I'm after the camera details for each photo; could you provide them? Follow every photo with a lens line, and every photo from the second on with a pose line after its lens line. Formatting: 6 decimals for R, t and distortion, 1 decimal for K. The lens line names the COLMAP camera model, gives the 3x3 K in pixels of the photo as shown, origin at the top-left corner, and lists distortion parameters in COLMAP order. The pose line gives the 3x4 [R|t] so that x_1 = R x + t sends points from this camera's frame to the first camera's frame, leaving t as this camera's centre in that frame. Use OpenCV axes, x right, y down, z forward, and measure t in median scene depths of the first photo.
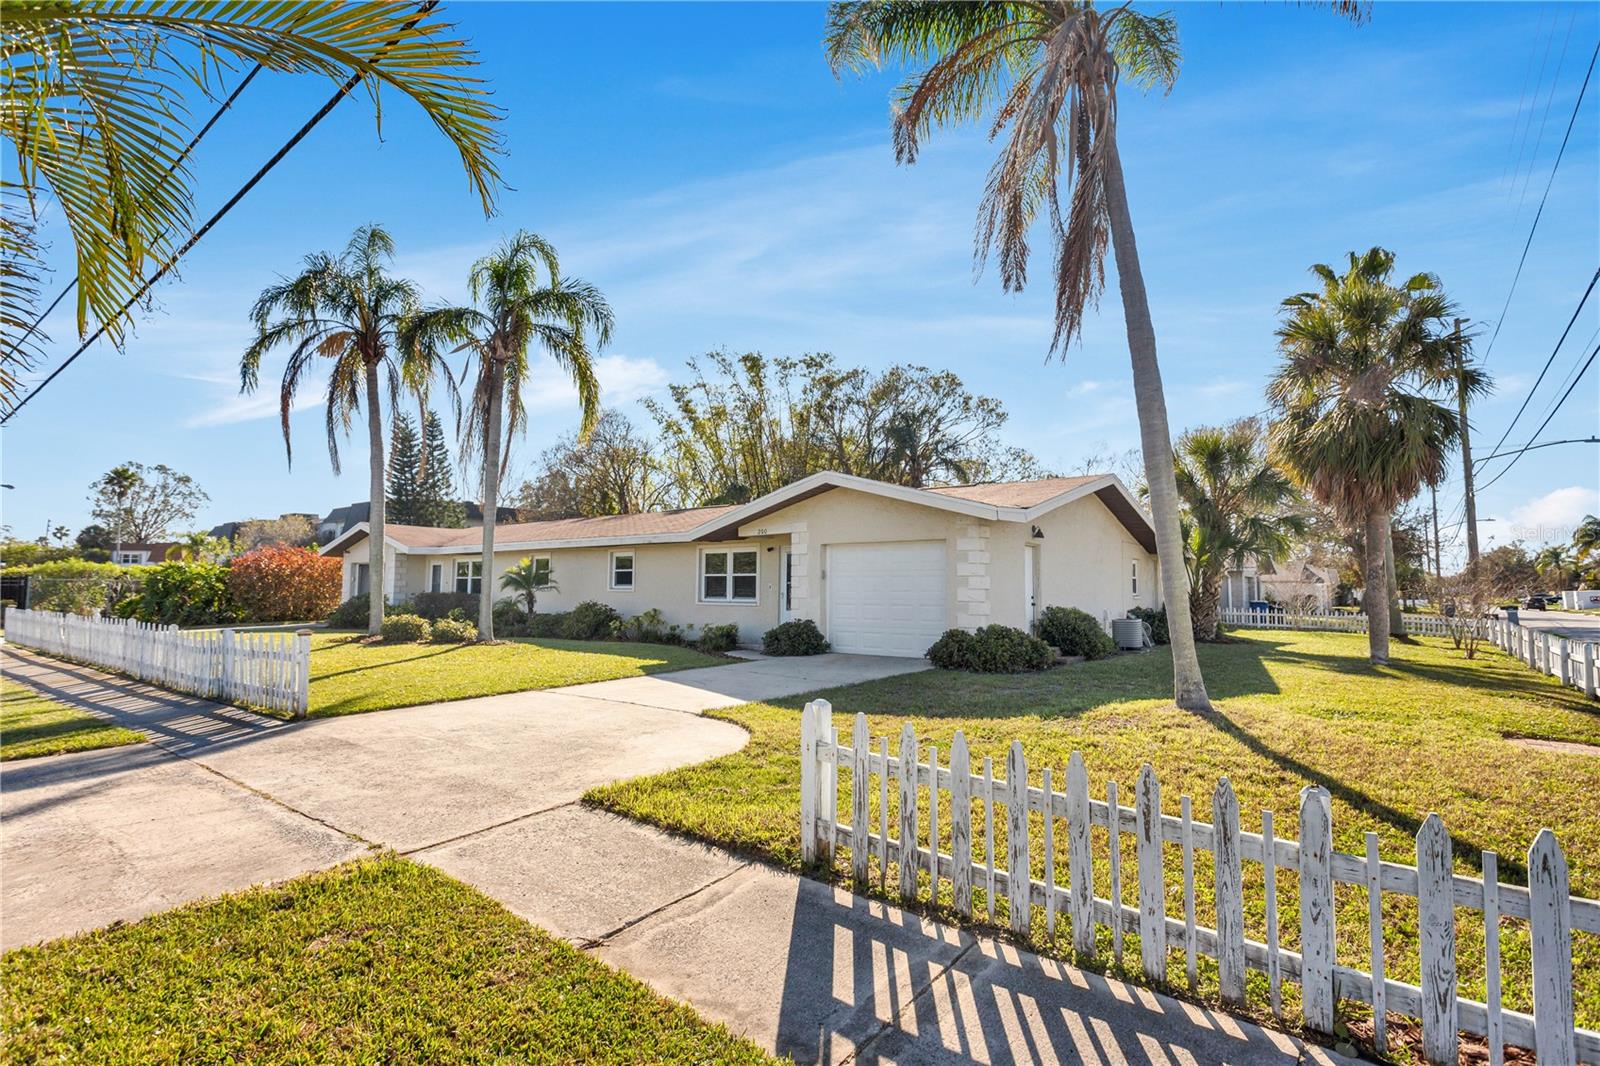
lens RADIAL K [[828.3, 0, 810.9], [0, 828.3, 509.4], [0, 0, 1]] dist [-0.015978, -0.000061]
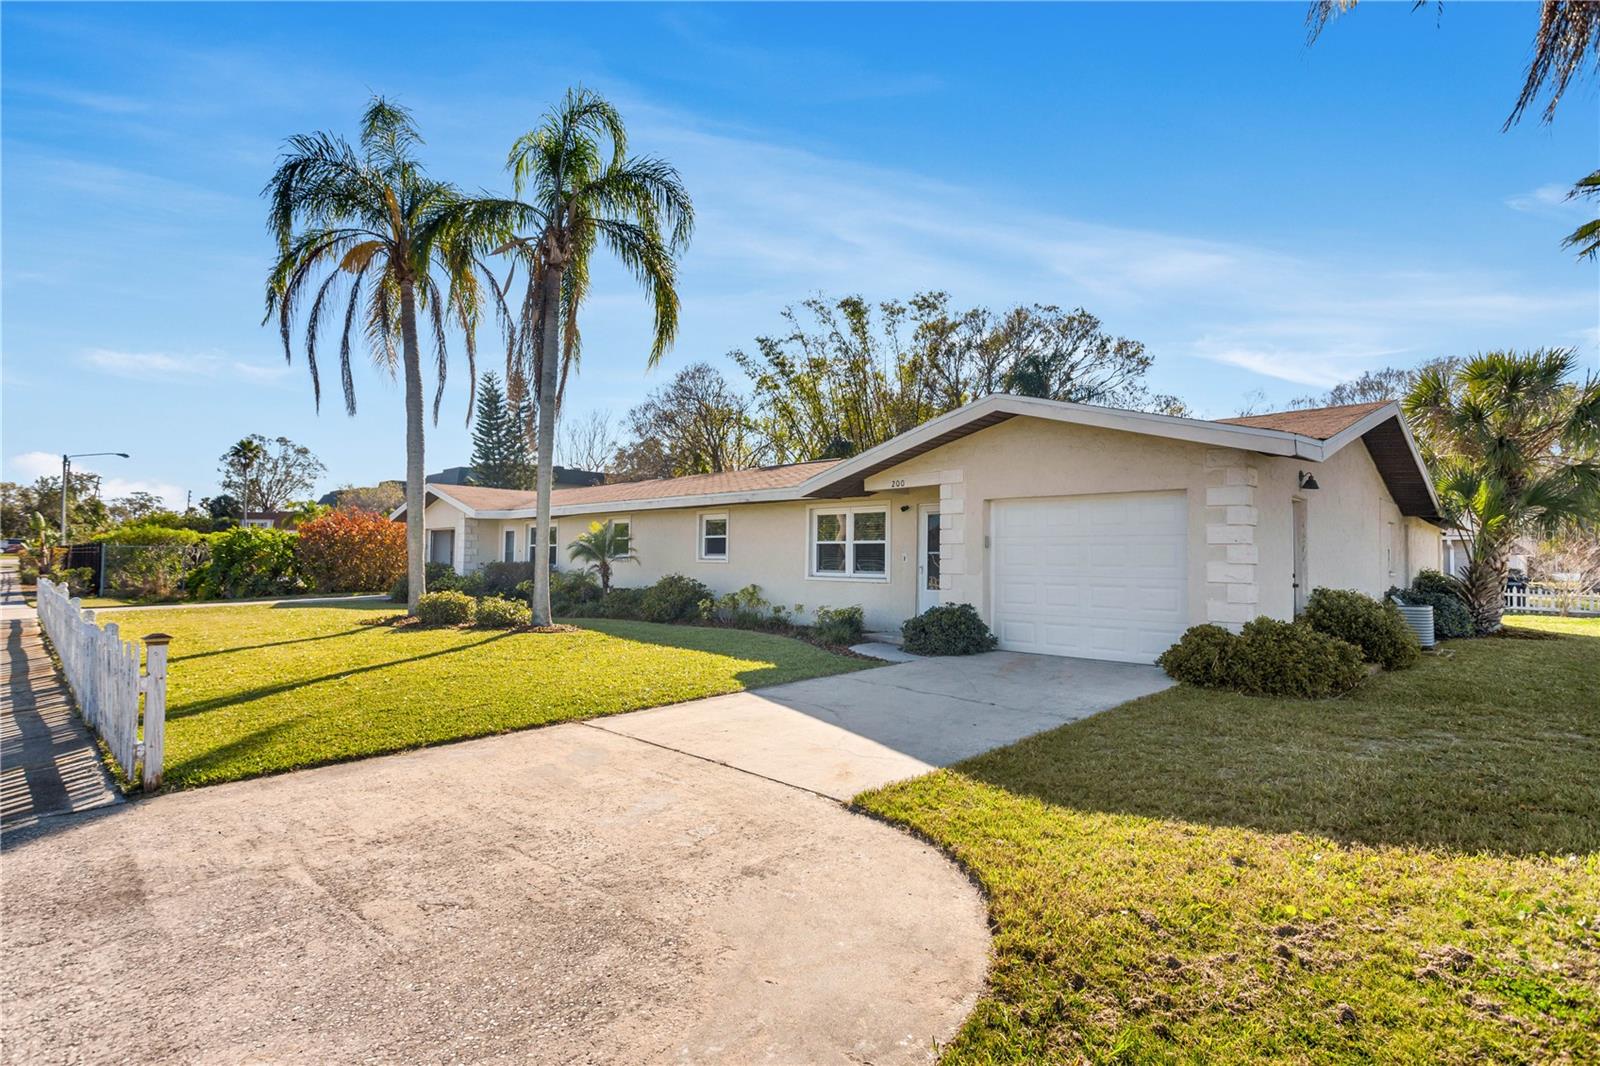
lens RADIAL K [[828.3, 0, 802.6], [0, 828.3, 542.2], [0, 0, 1]] dist [-0.015978, -0.000061]
pose [[0.992531, 0.003062, -0.121957, -0.033817], [0.006317, 0.997053, 0.076450, 0.014063], [0.121832, -0.076649, 0.989587, 0.165198]]
